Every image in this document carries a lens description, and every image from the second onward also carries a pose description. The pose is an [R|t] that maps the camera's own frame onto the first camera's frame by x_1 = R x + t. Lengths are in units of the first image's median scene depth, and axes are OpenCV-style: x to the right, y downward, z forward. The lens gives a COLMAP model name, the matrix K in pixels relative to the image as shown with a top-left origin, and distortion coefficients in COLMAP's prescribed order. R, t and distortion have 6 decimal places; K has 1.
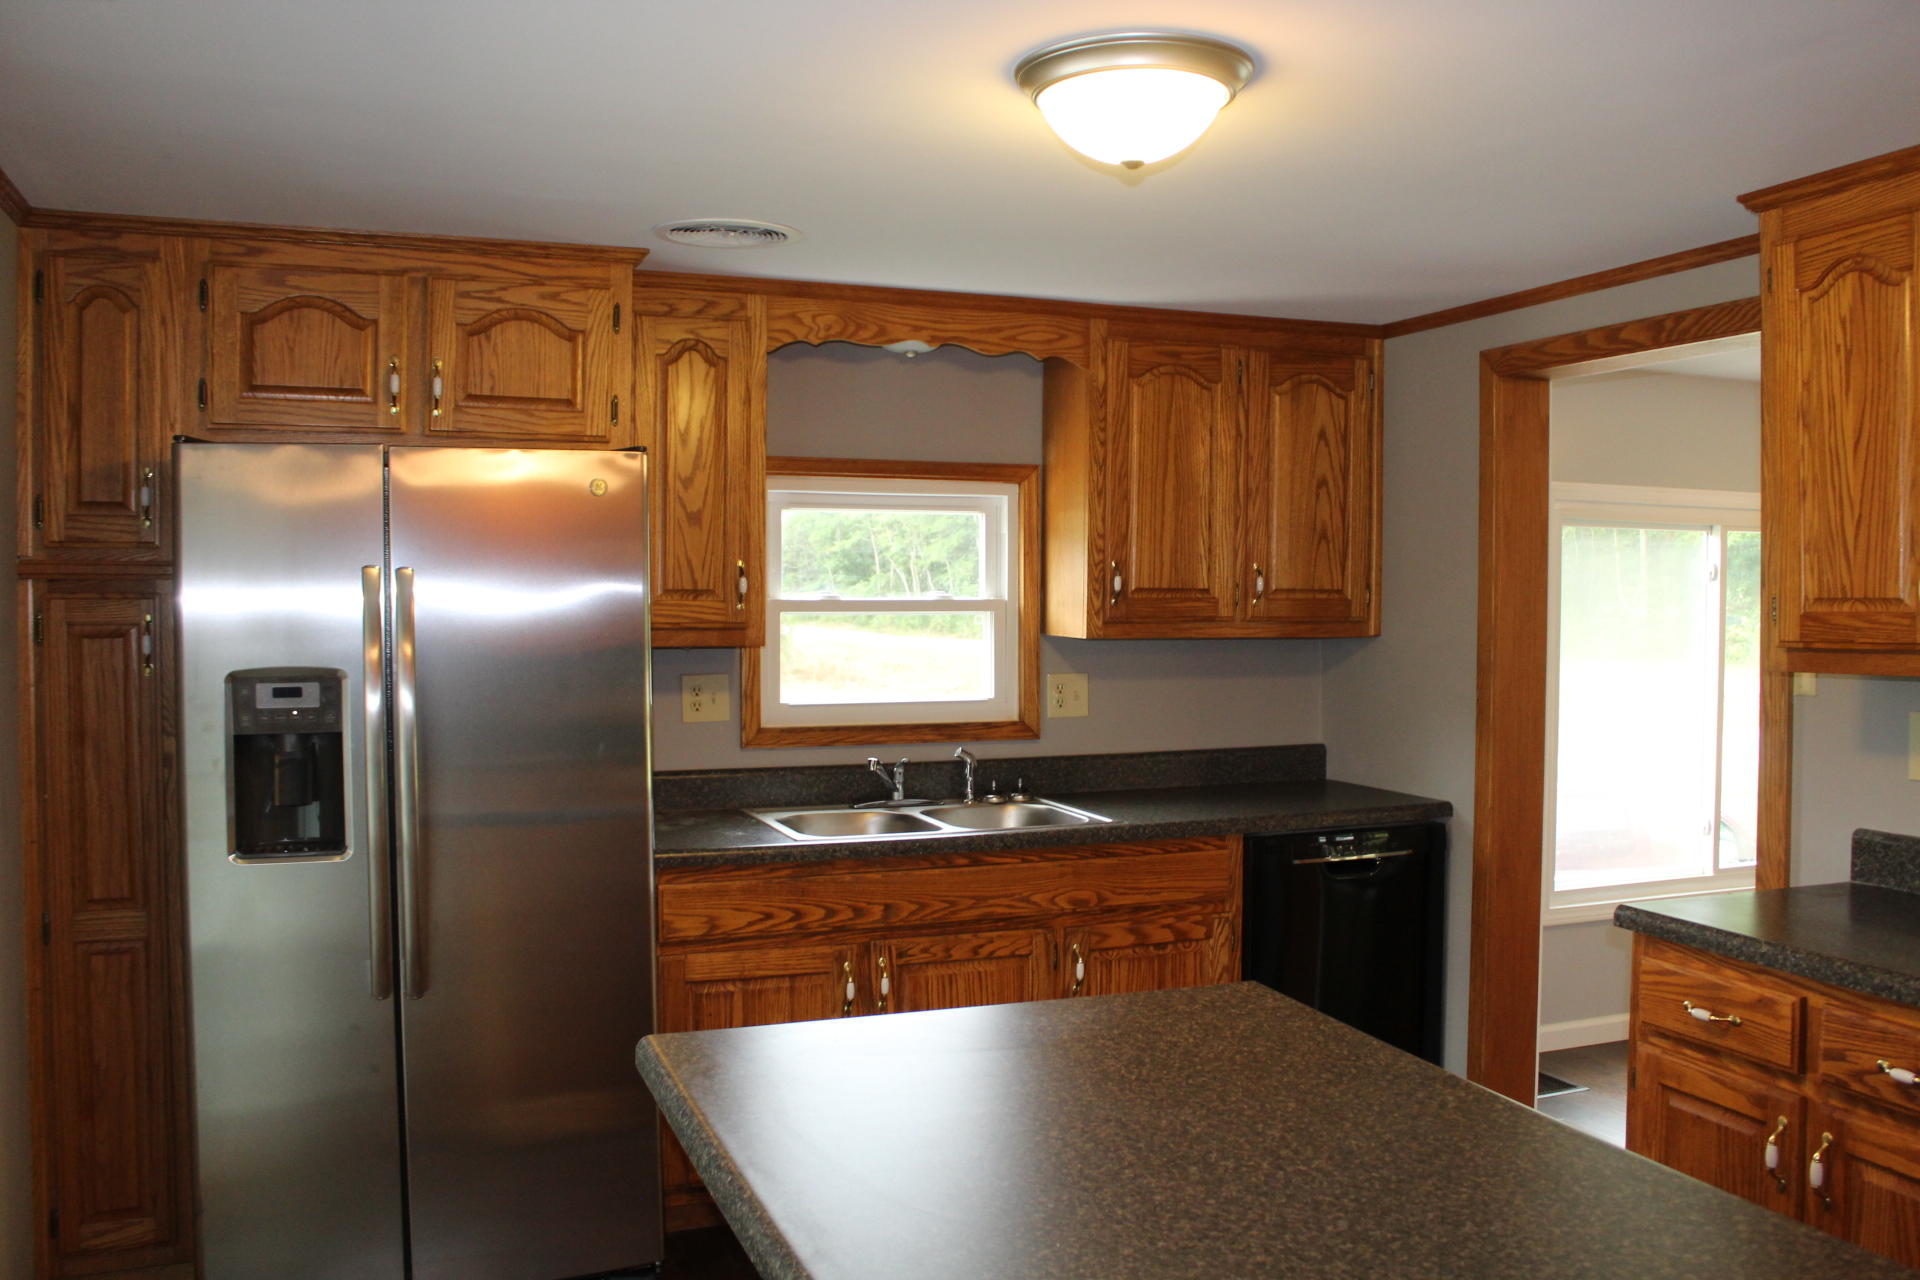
lens RADIAL K [[1624.8, 0, 965.5], [0, 1624.8, 666.7], [0, 0, 1]] dist [-0.167950, 0.155518]
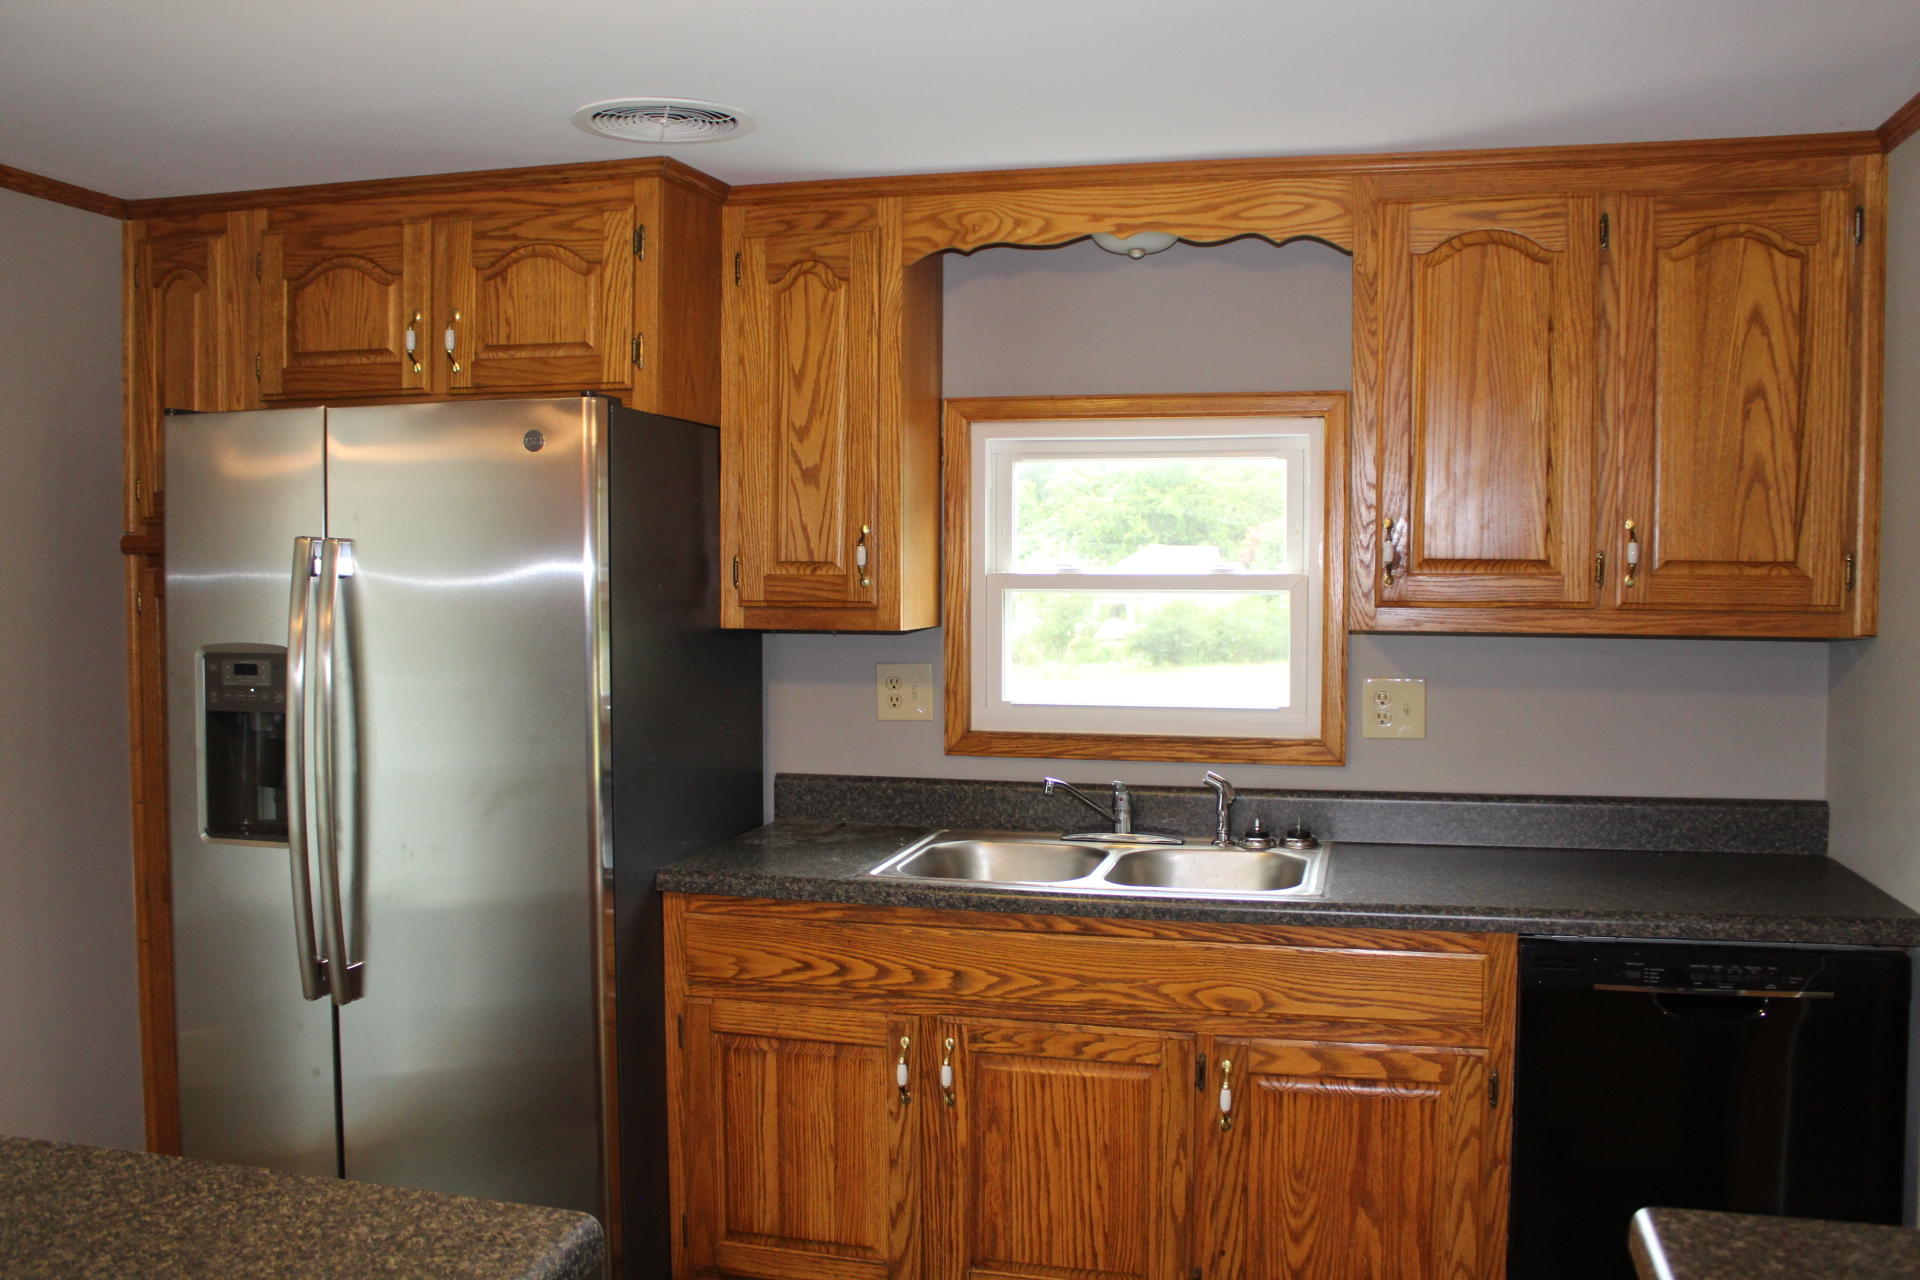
lens RADIAL K [[1624.8, 0, 965.5], [0, 1624.8, 666.7], [0, 0, 1]] dist [-0.167950, 0.155518]
pose [[0.818650, 0.034128, -0.573278, 0.371716], [-0.025609, 0.999409, 0.022926, -0.014490], [0.573722, -0.004087, 0.819040, 0.358087]]
